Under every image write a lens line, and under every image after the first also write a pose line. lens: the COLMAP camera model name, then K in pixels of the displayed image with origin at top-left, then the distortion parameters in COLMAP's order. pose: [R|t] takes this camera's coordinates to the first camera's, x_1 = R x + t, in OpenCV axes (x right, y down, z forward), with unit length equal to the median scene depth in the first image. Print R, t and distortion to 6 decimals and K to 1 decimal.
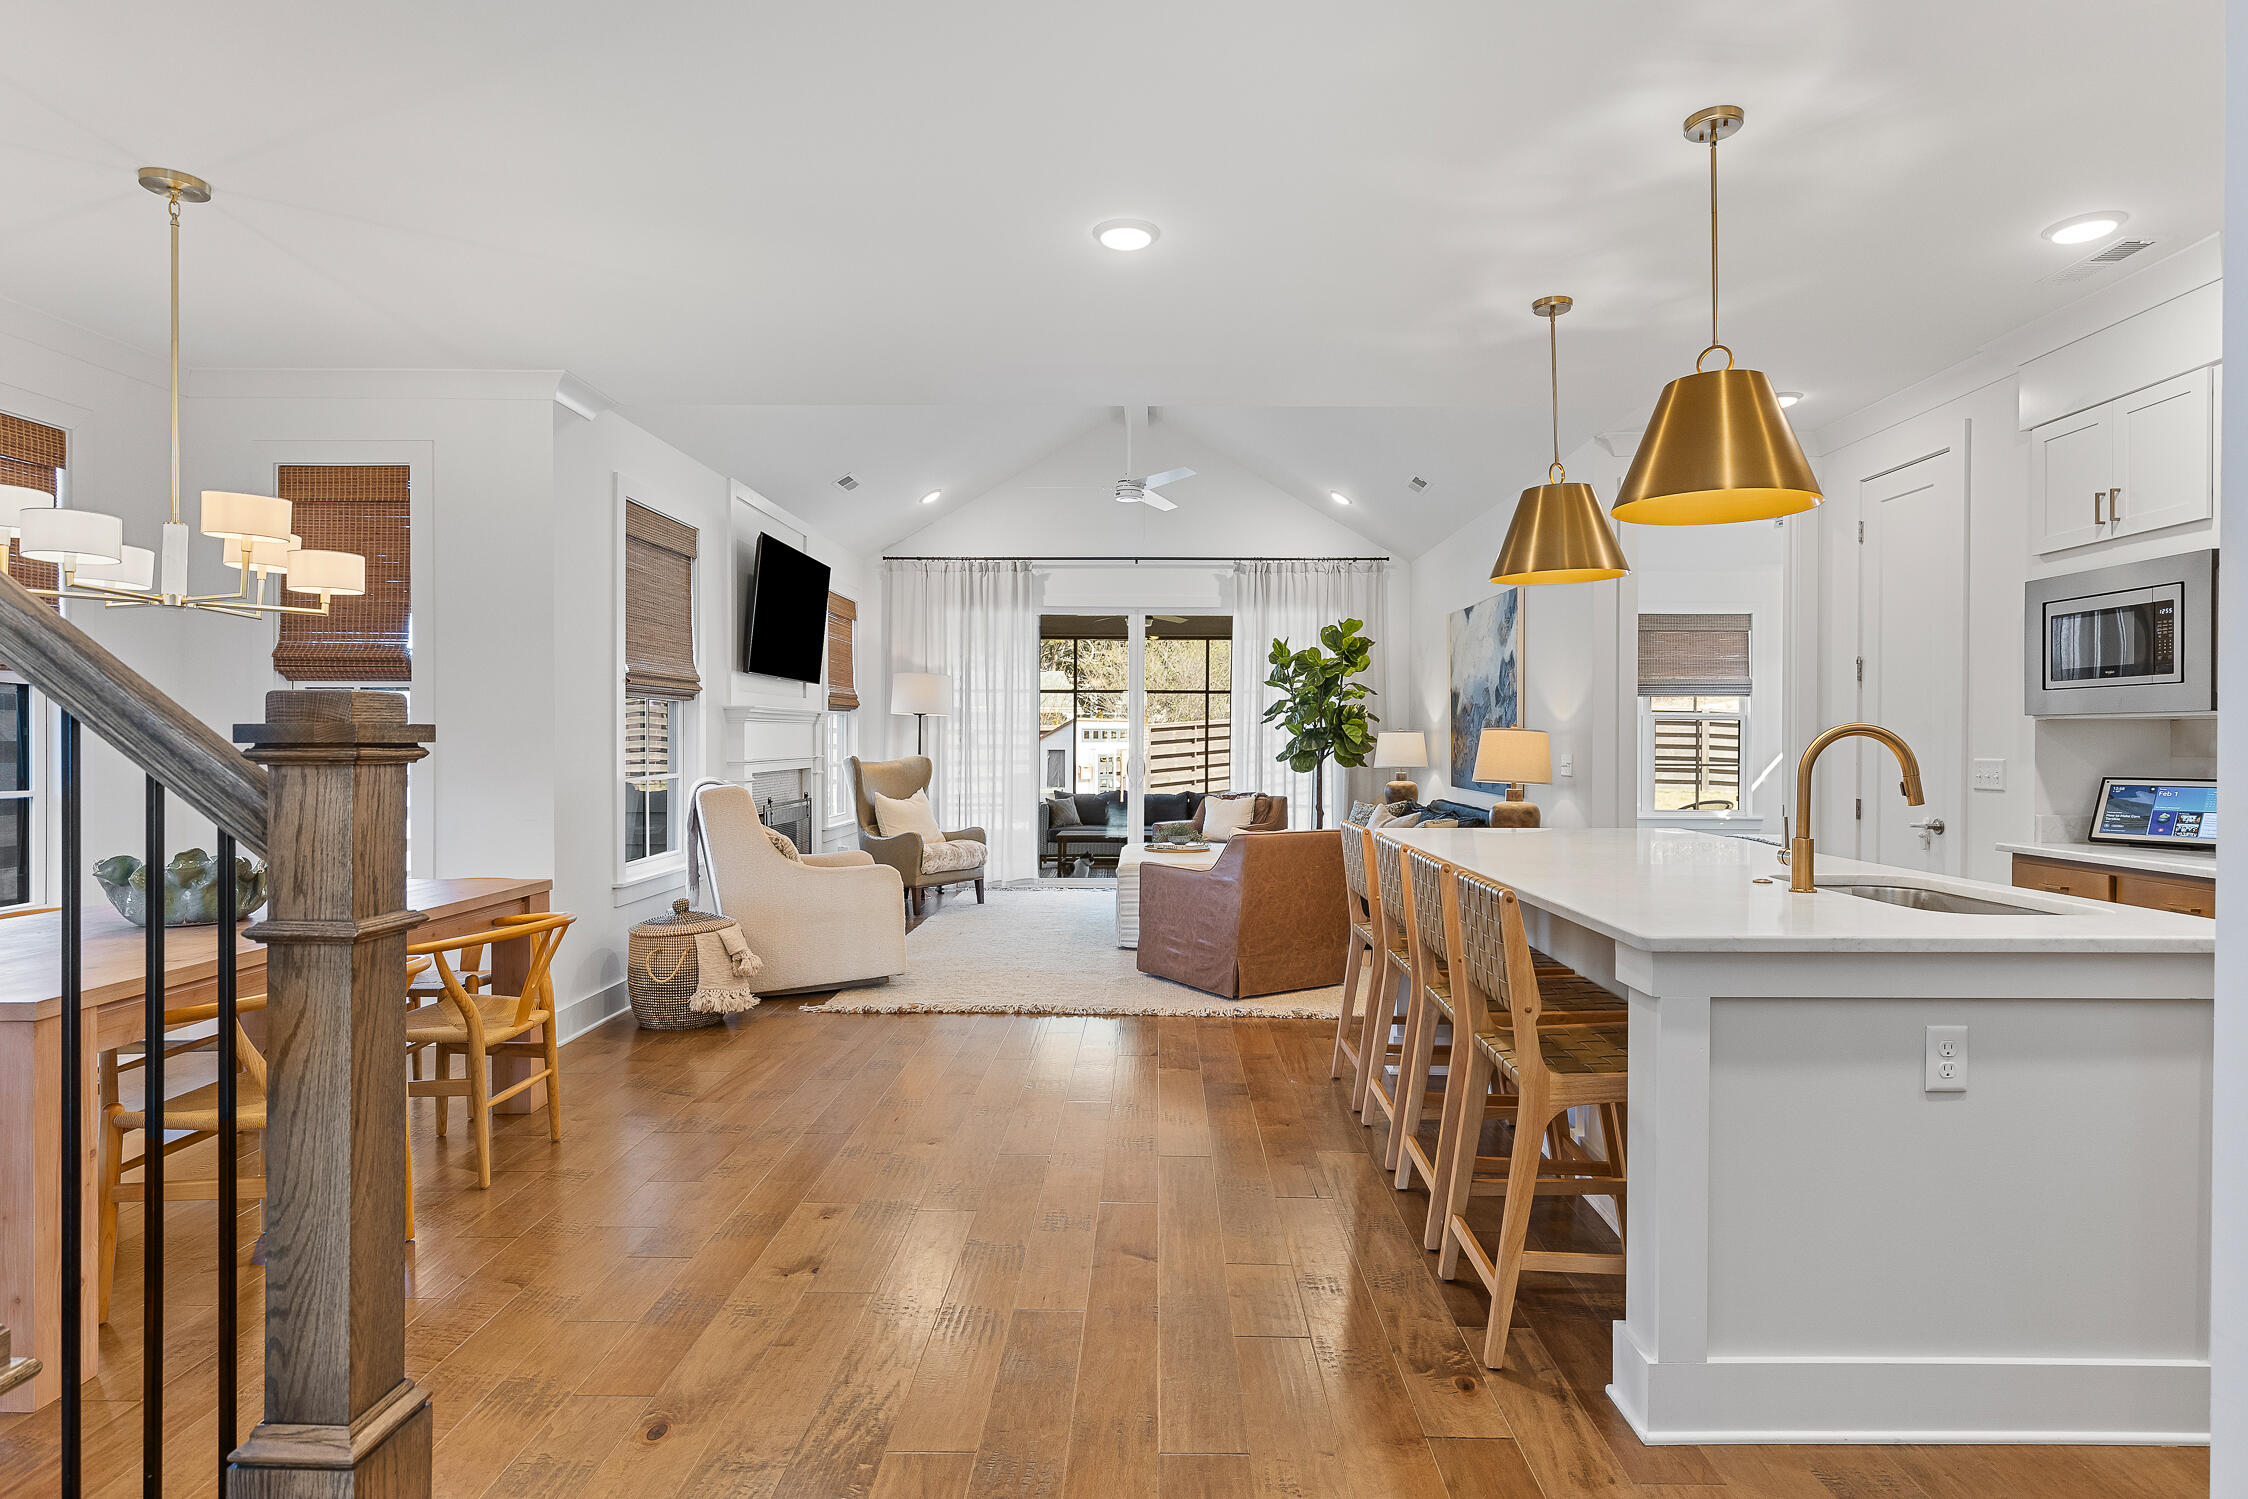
lens RADIAL K [[1186.2, 0, 1124.0], [0, 1186.2, 749.5], [0, 0, 1]] dist [-0.002355, 0.000718]
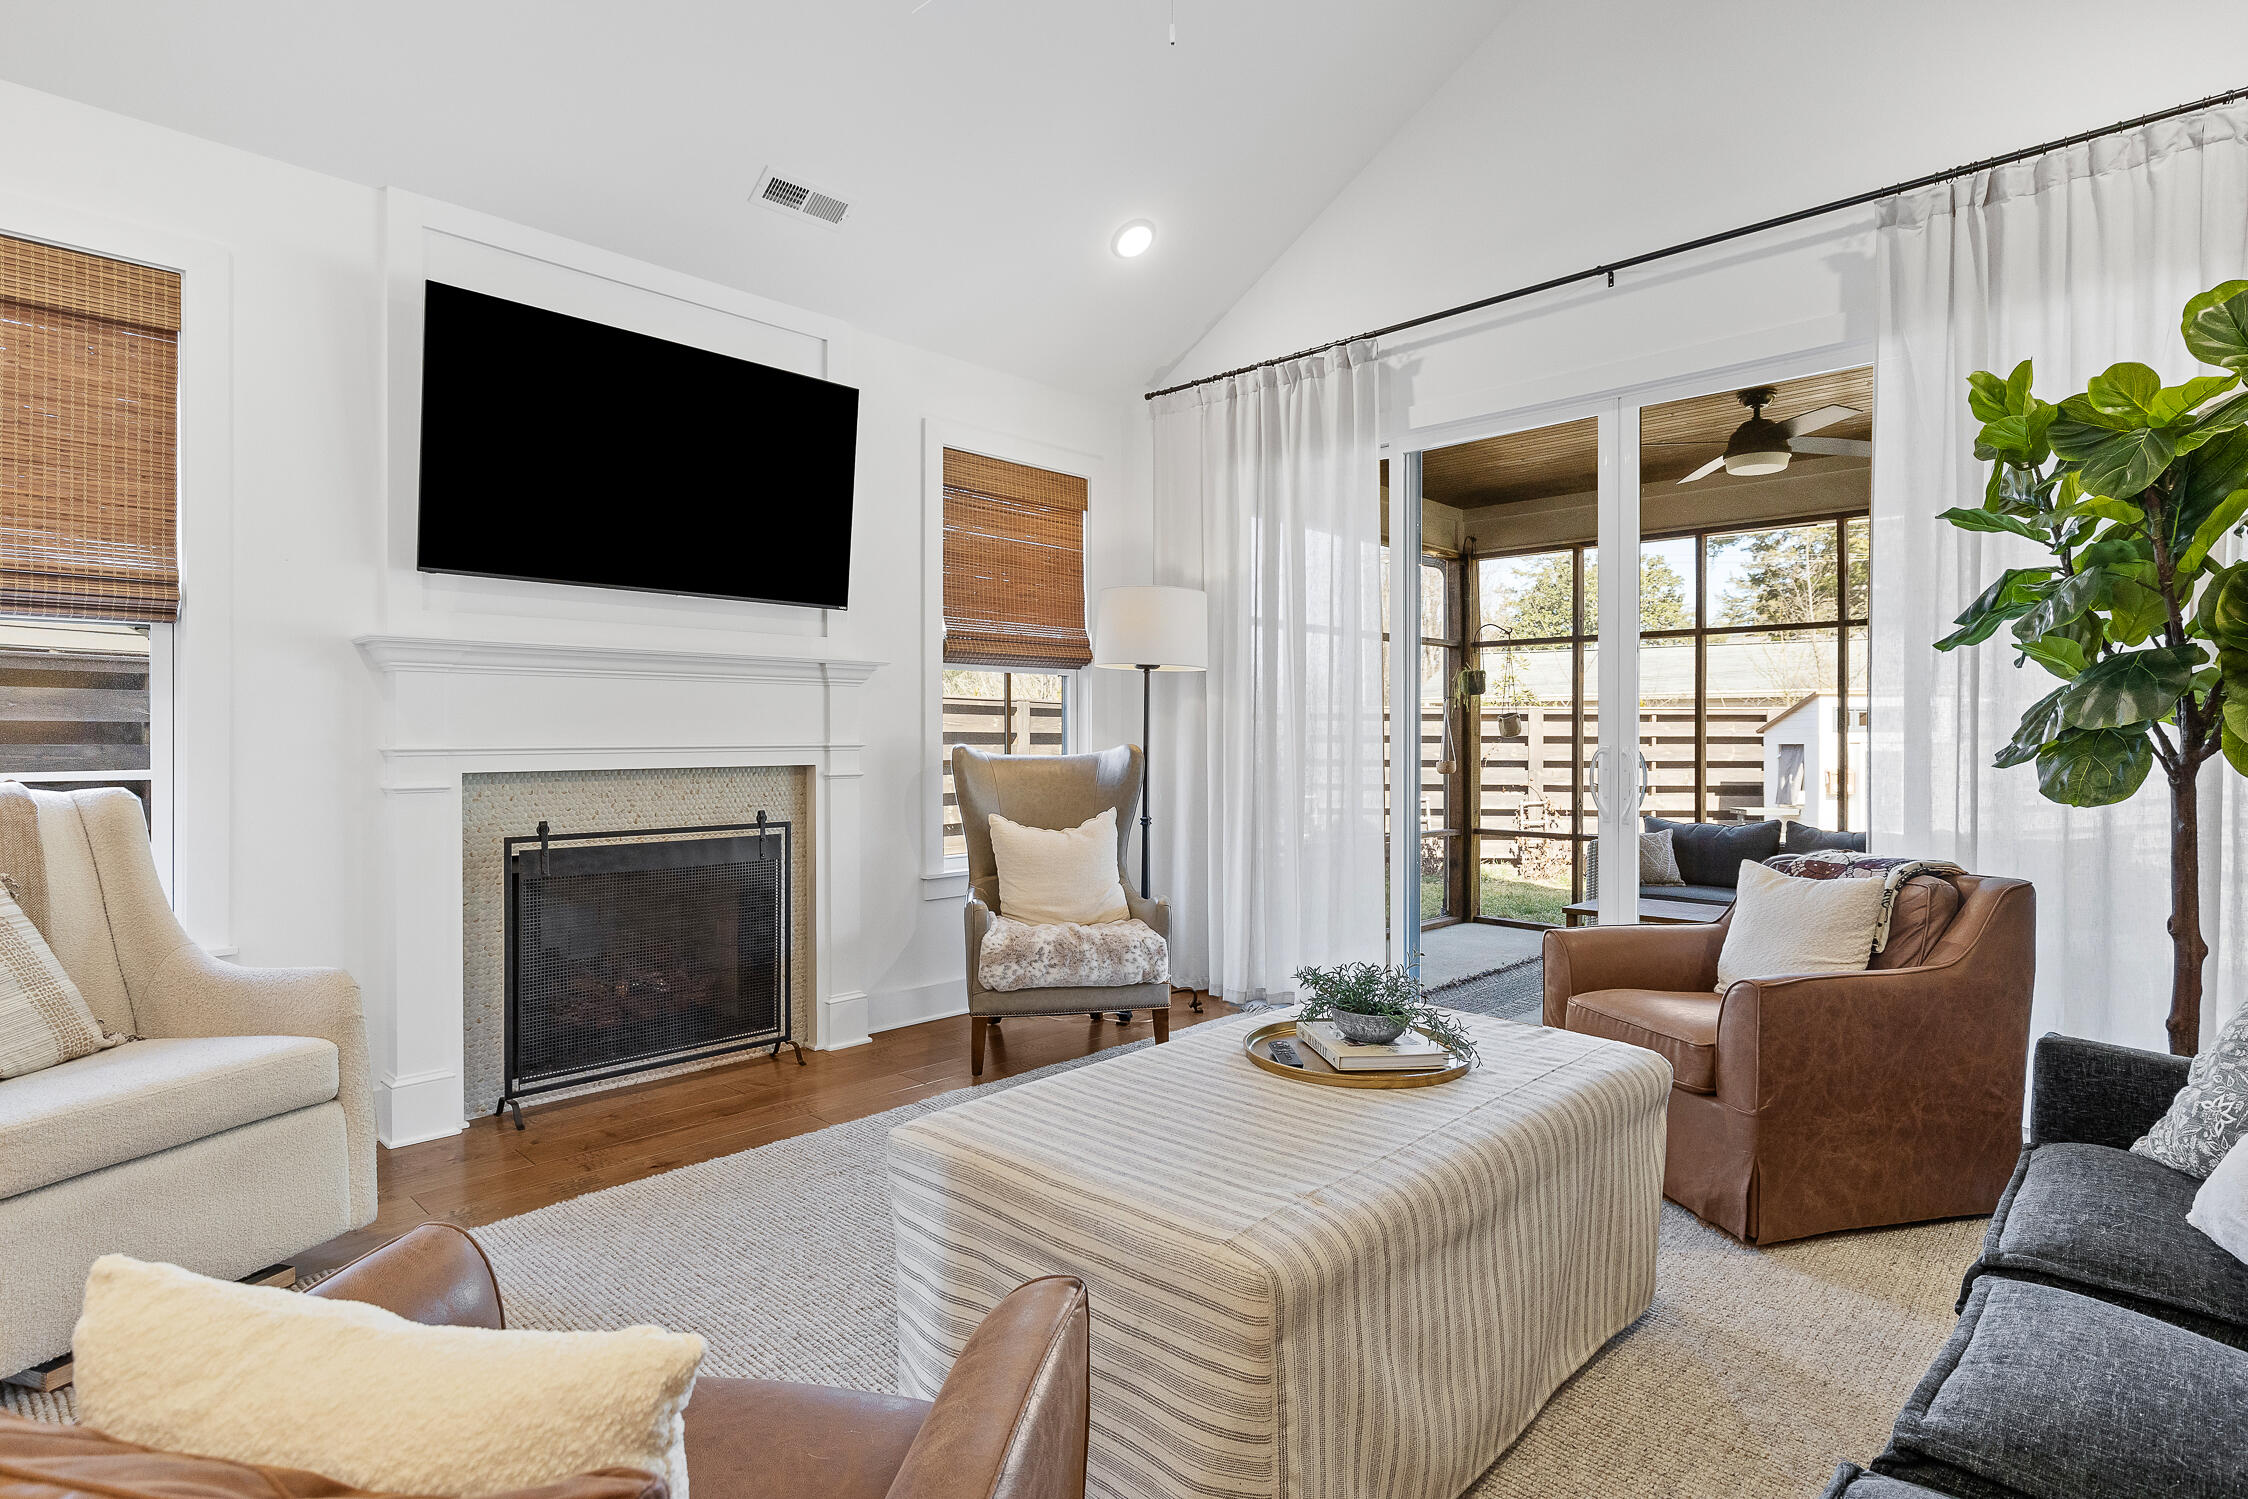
lens RADIAL K [[1138.5, 0, 1124.0], [0, 1138.5, 749.5], [0, 0, 1]] dist [-0.001940, 0.000145]
pose [[0.733229, 0.004386, -0.679968, 0.224433], [-0.003397, 0.999990, 0.002788, 0.007446], [0.679973, 0.000266, 0.733237, 0.843469]]
